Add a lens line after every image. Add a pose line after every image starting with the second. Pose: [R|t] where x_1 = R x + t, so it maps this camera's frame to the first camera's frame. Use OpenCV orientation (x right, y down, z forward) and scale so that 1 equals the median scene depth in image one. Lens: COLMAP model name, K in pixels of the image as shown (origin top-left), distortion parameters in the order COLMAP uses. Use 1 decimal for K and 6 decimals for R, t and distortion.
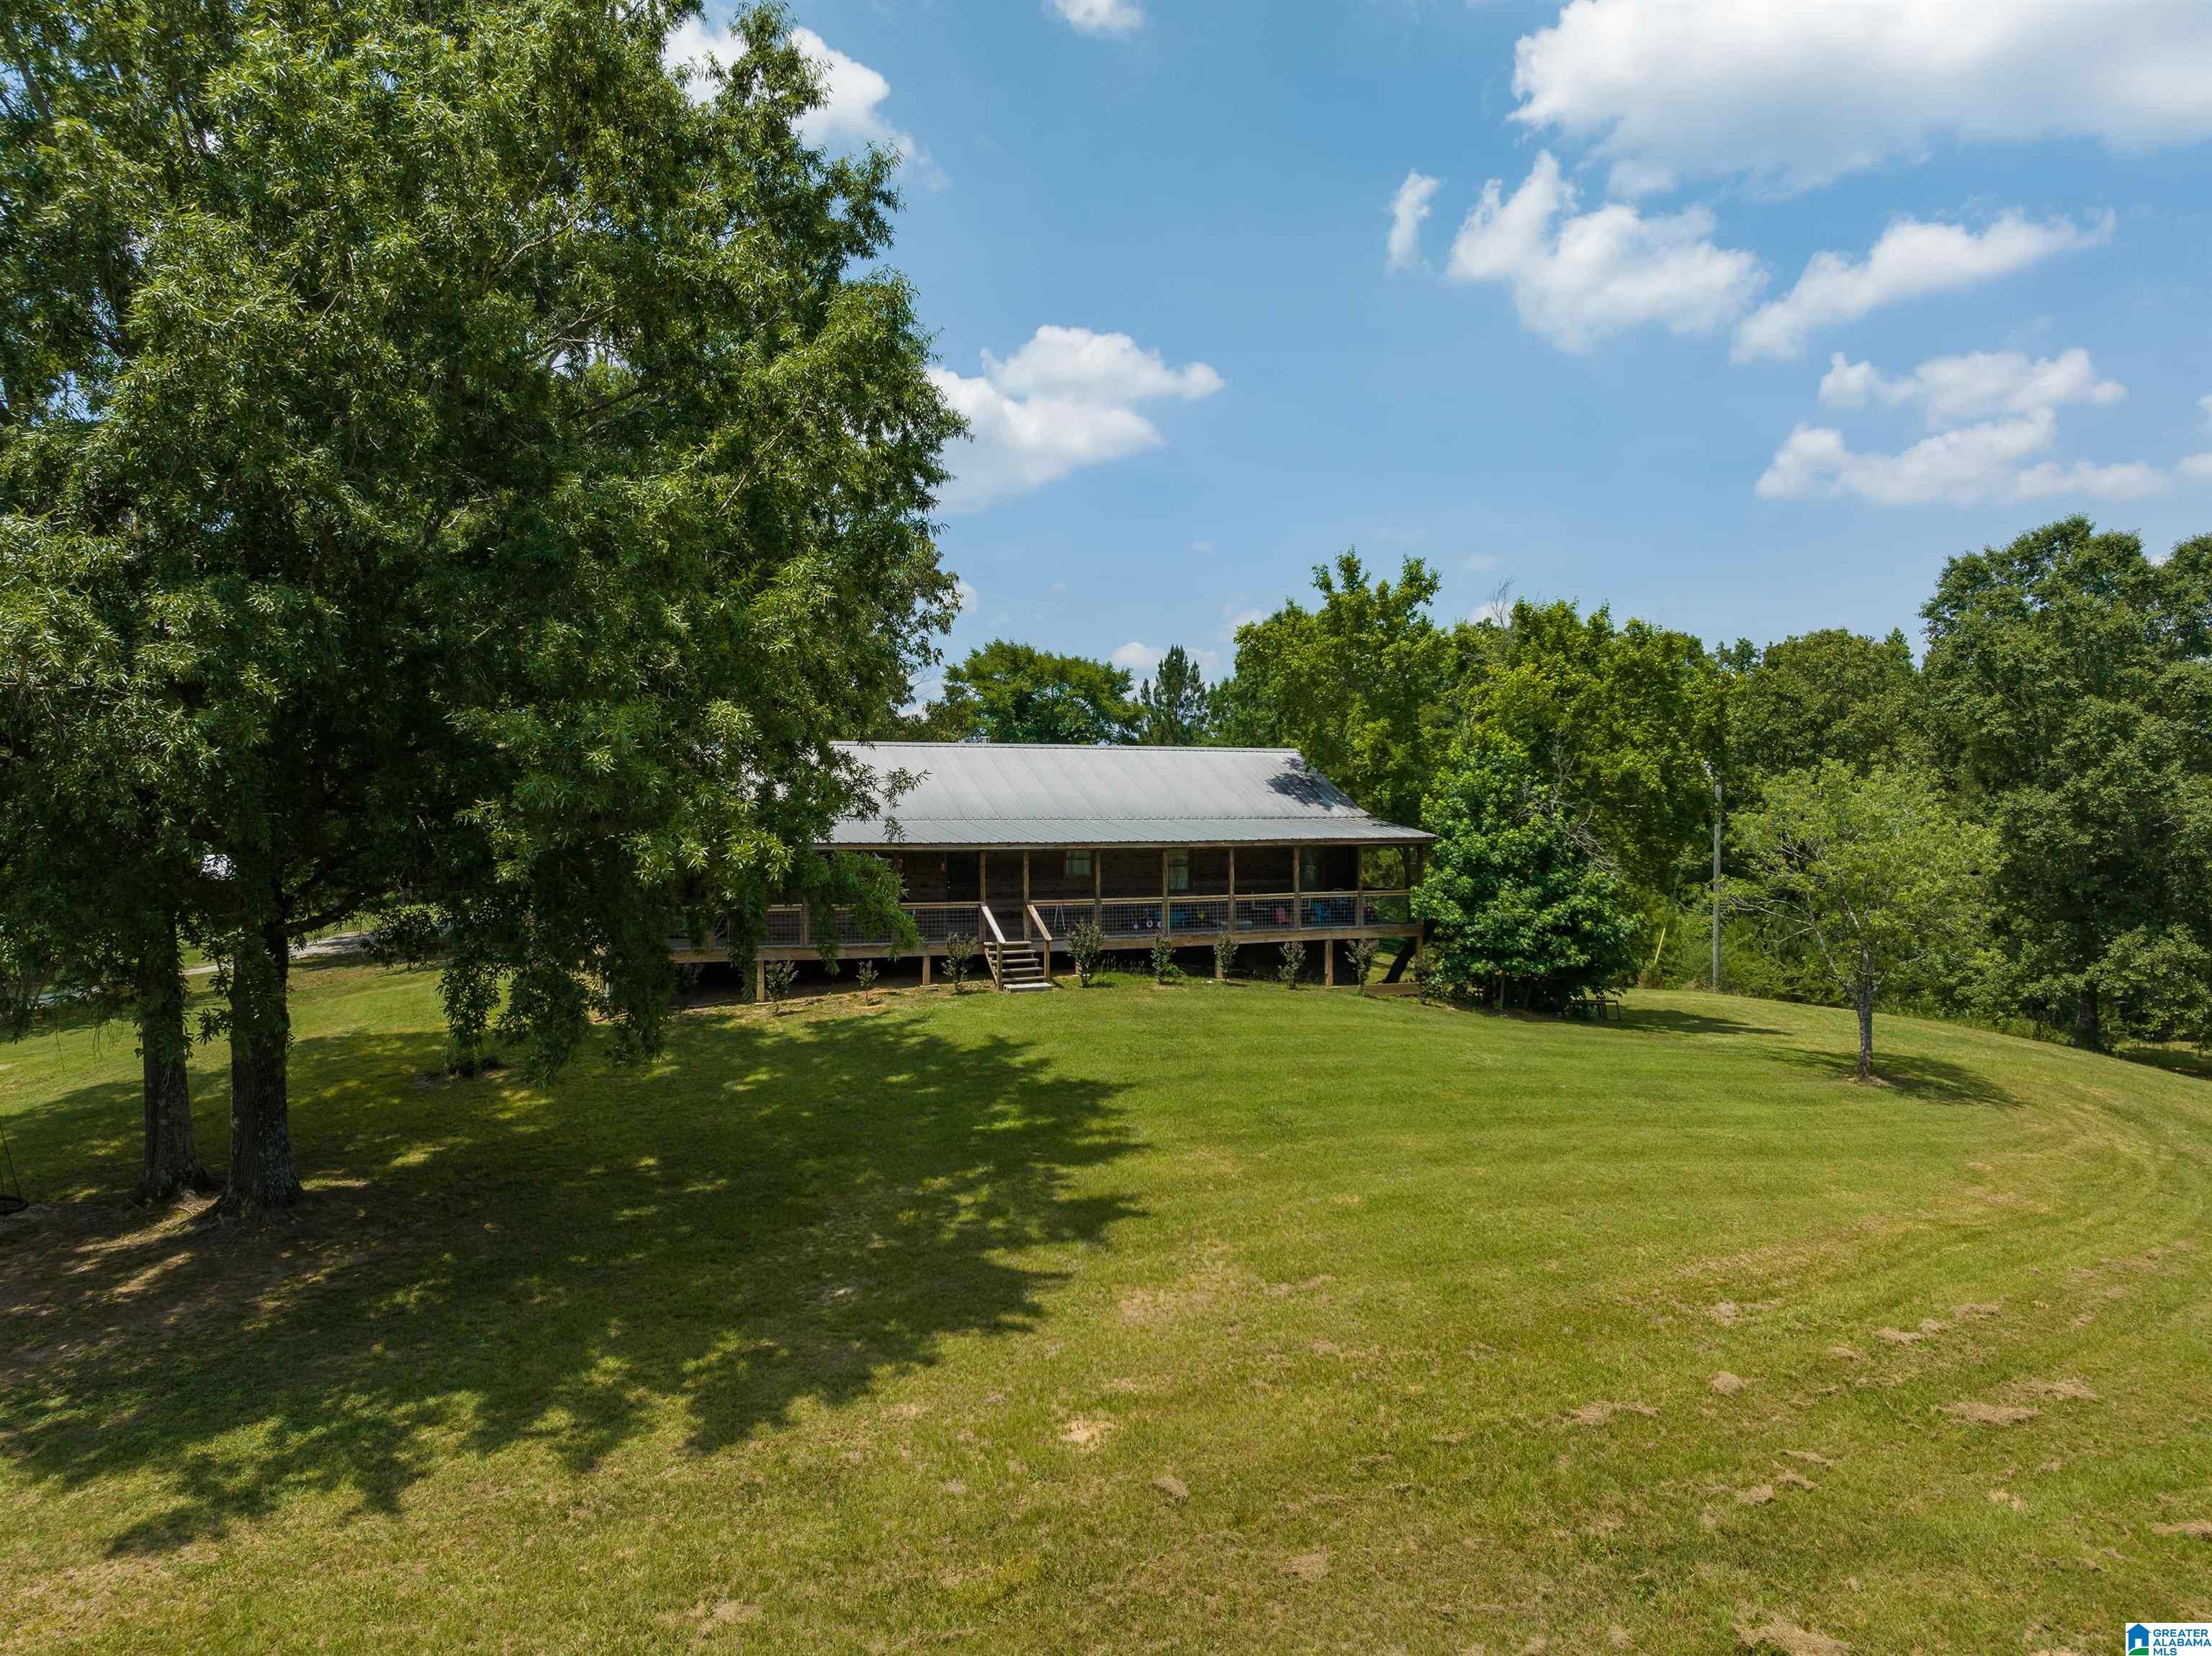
lens RADIAL K [[1549.8, 0, 1106.0], [0, 1549.8, 828.0], [0, 0, 1]] dist [-0.009589, 0.007811]
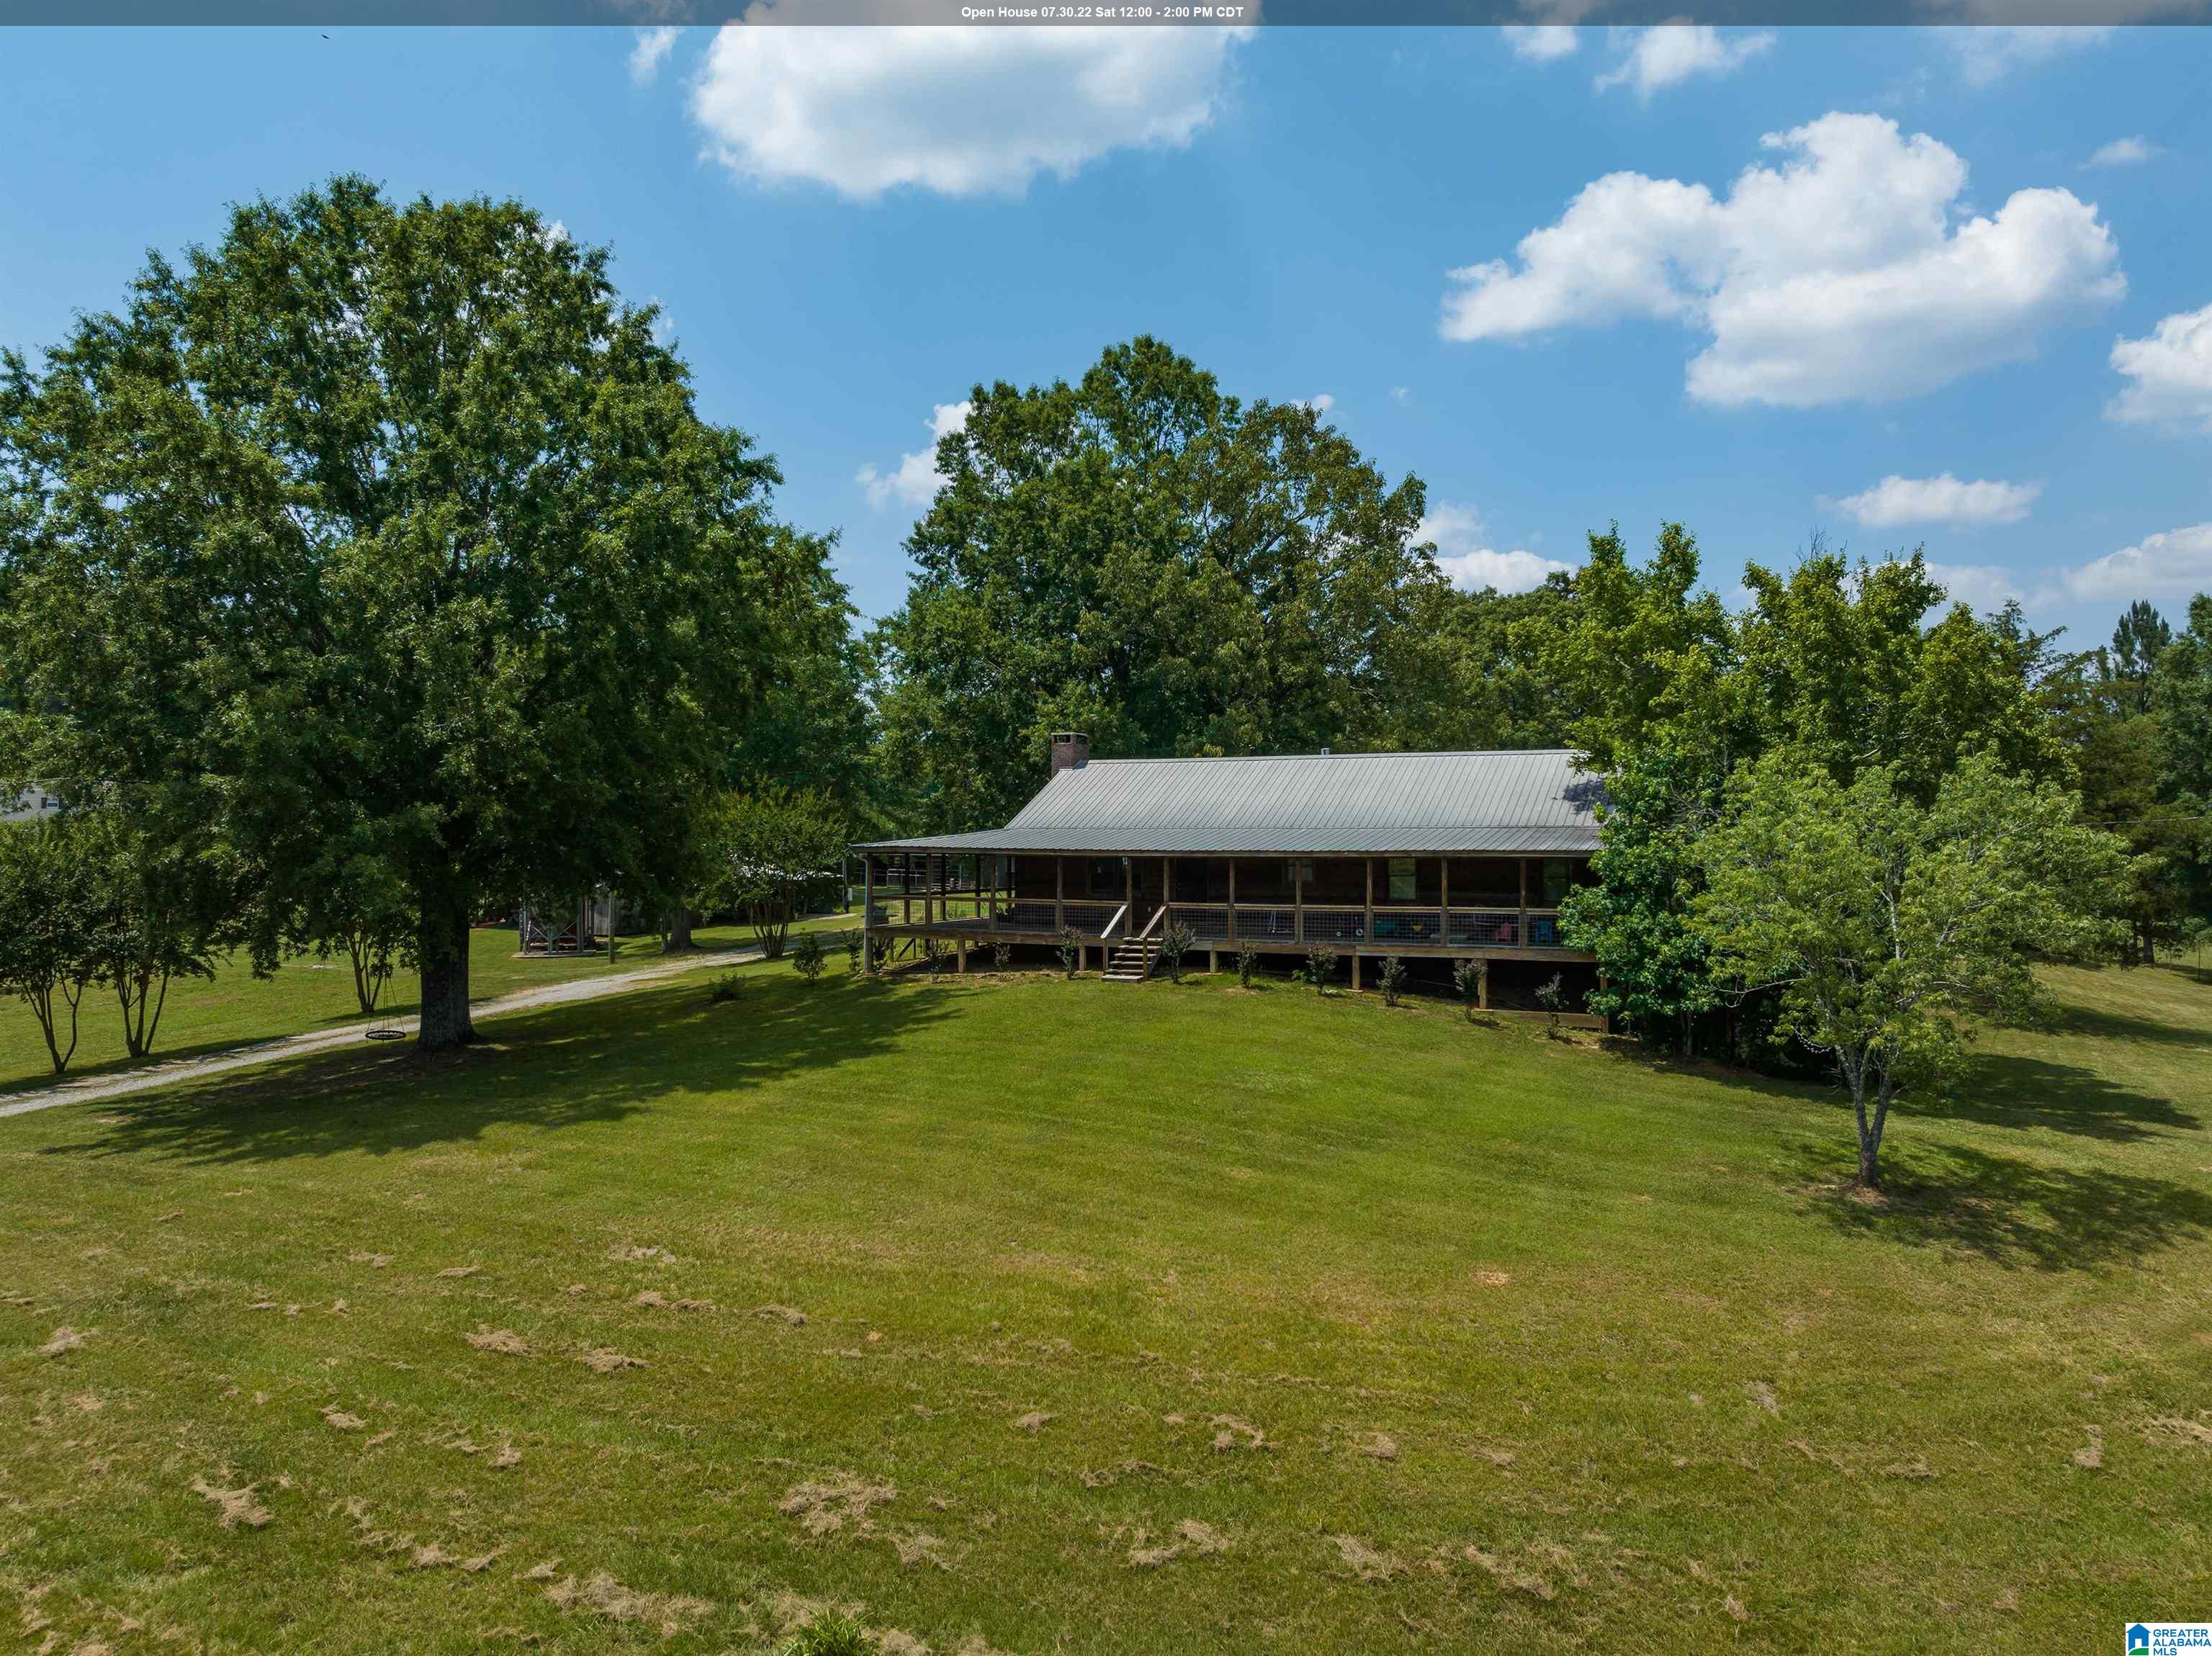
lens RADIAL K [[1549.8, 0, 1106.0], [0, 1549.8, 828.0], [0, 0, 1]] dist [-0.009589, 0.007811]
pose [[0.668726, 0.004277, -0.743497, 0.698210], [-0.002170, 0.999990, 0.003801, -0.009674], [0.743506, -0.000928, 0.668729, 0.216281]]
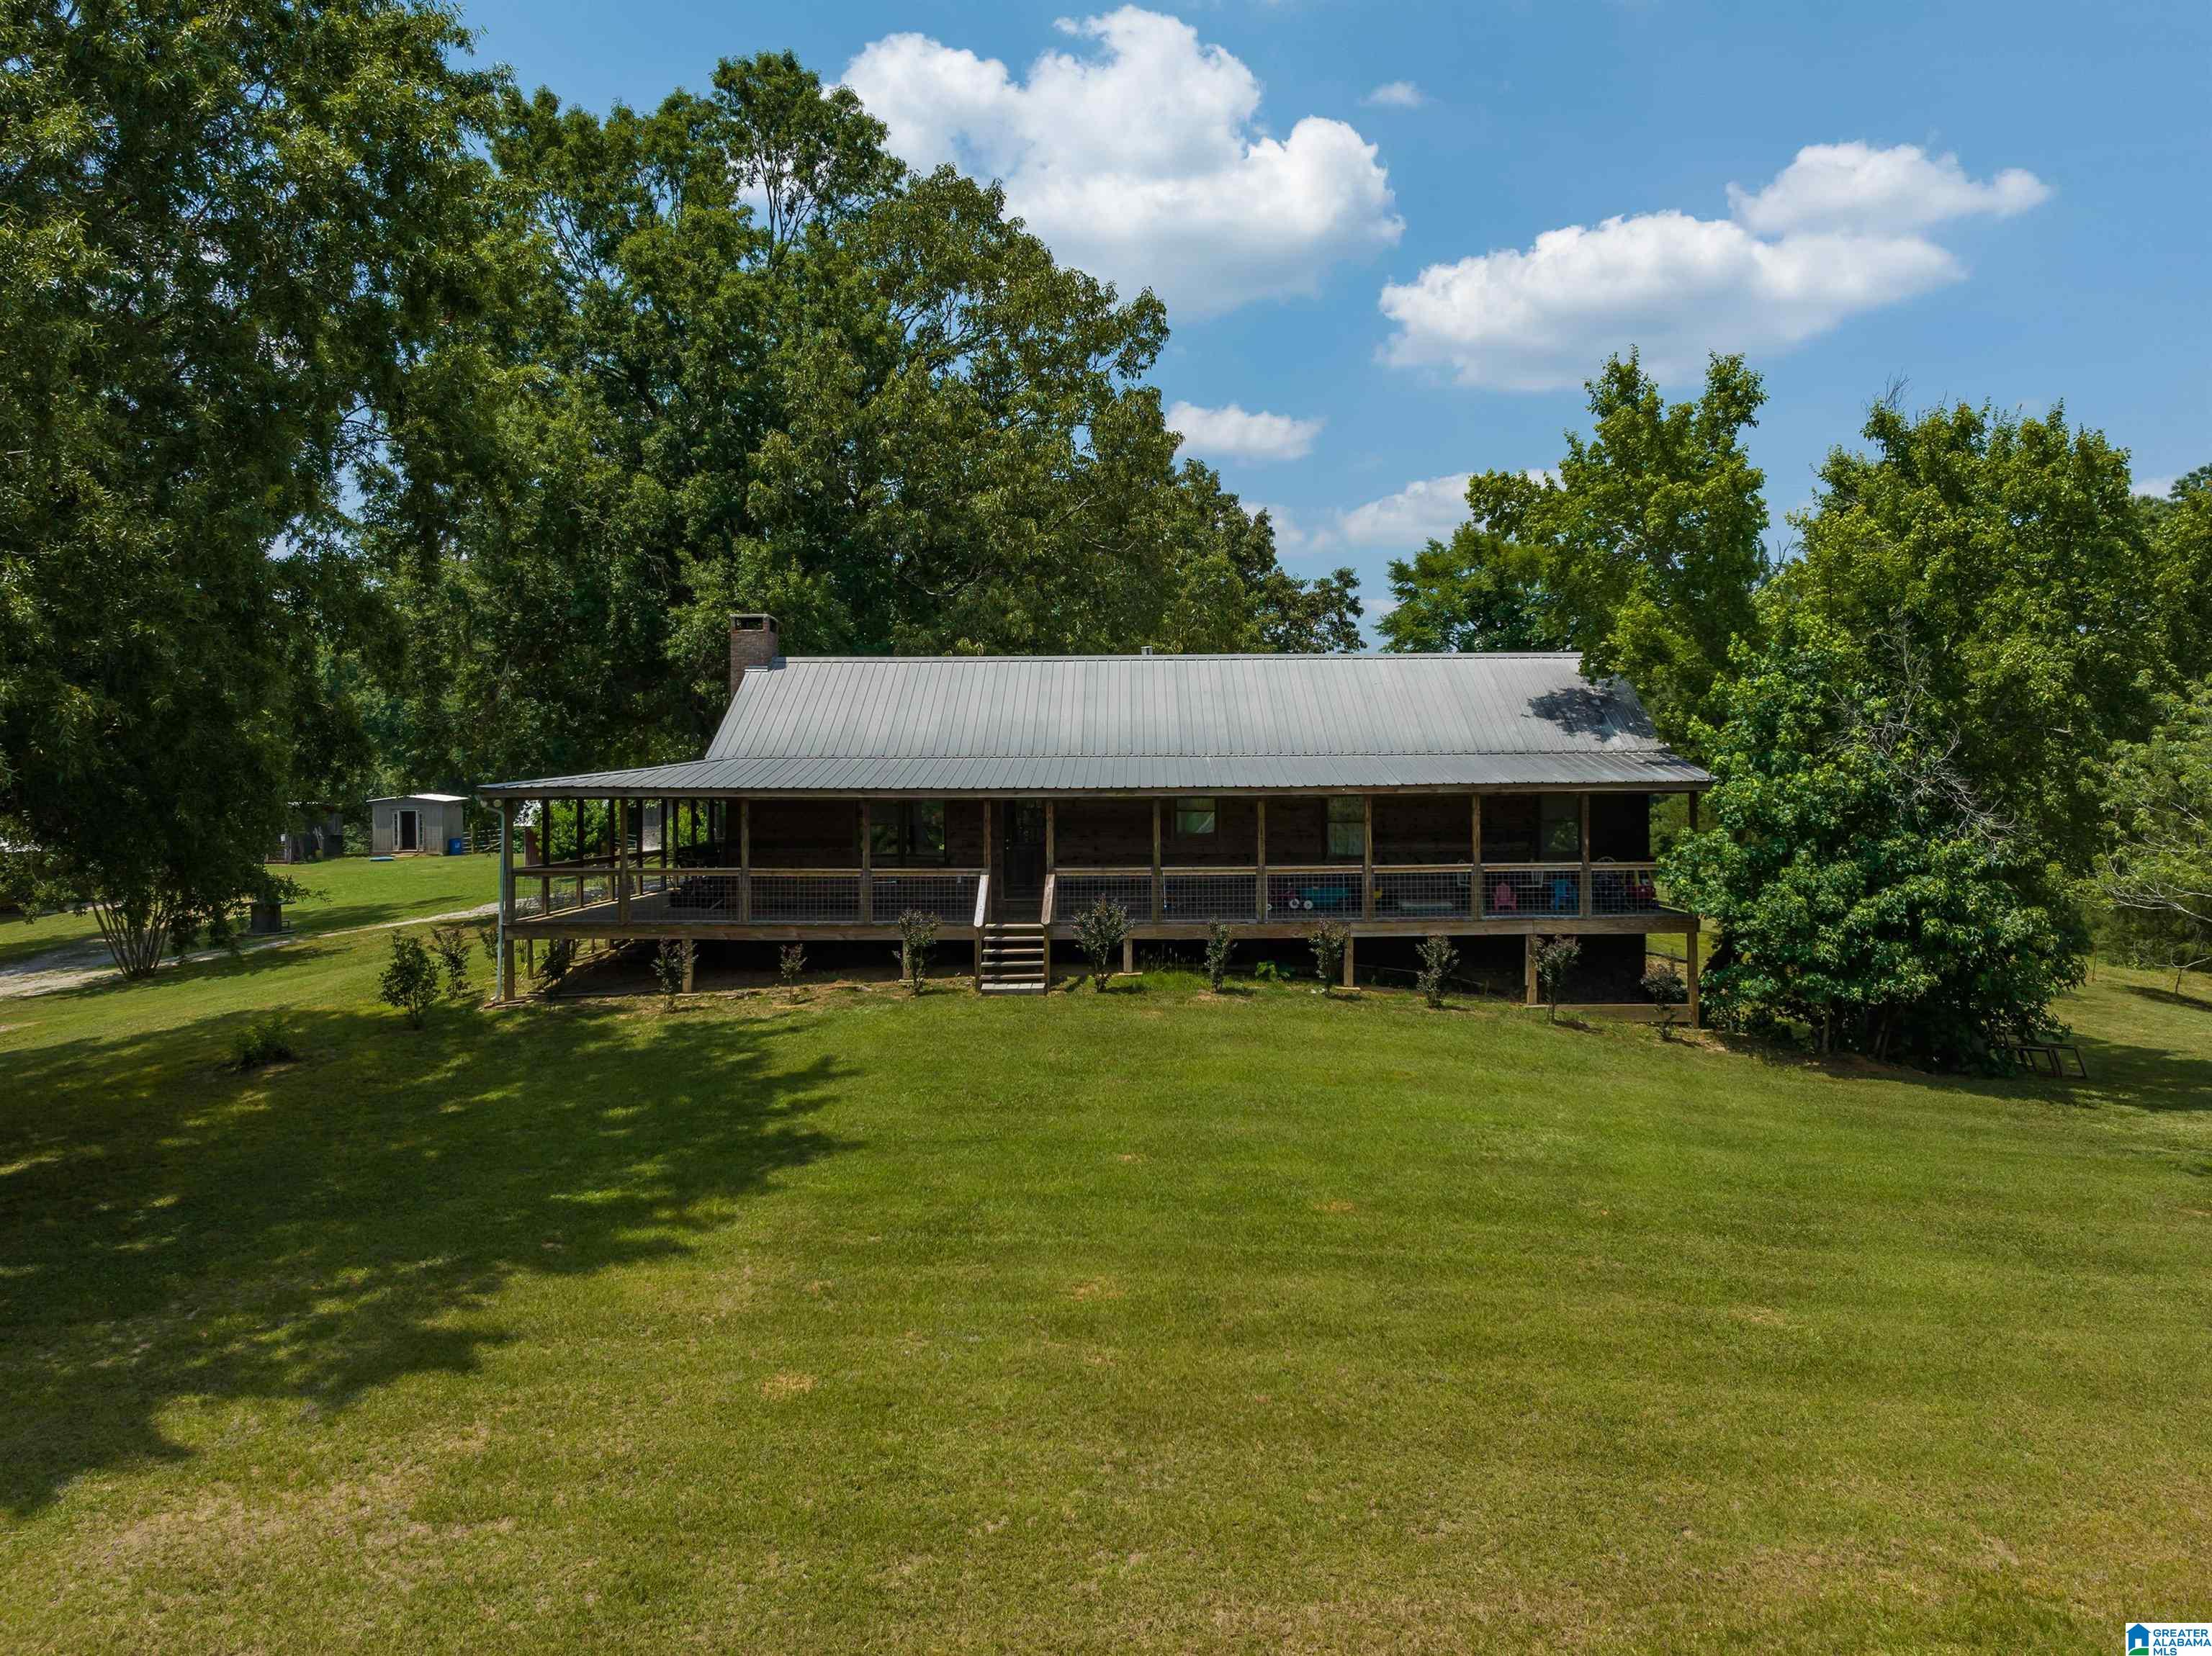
lens RADIAL K [[1830.7, 0, 1110.4], [0, 1830.7, 784.9], [0, 0, 1]] dist [-0.036392, -0.010651]
pose [[0.922115, 0.002419, -0.386909, 0.287242], [0.000573, 0.999971, 0.007617, 0.001454], [0.386917, -0.007245, 0.922086, 0.211083]]
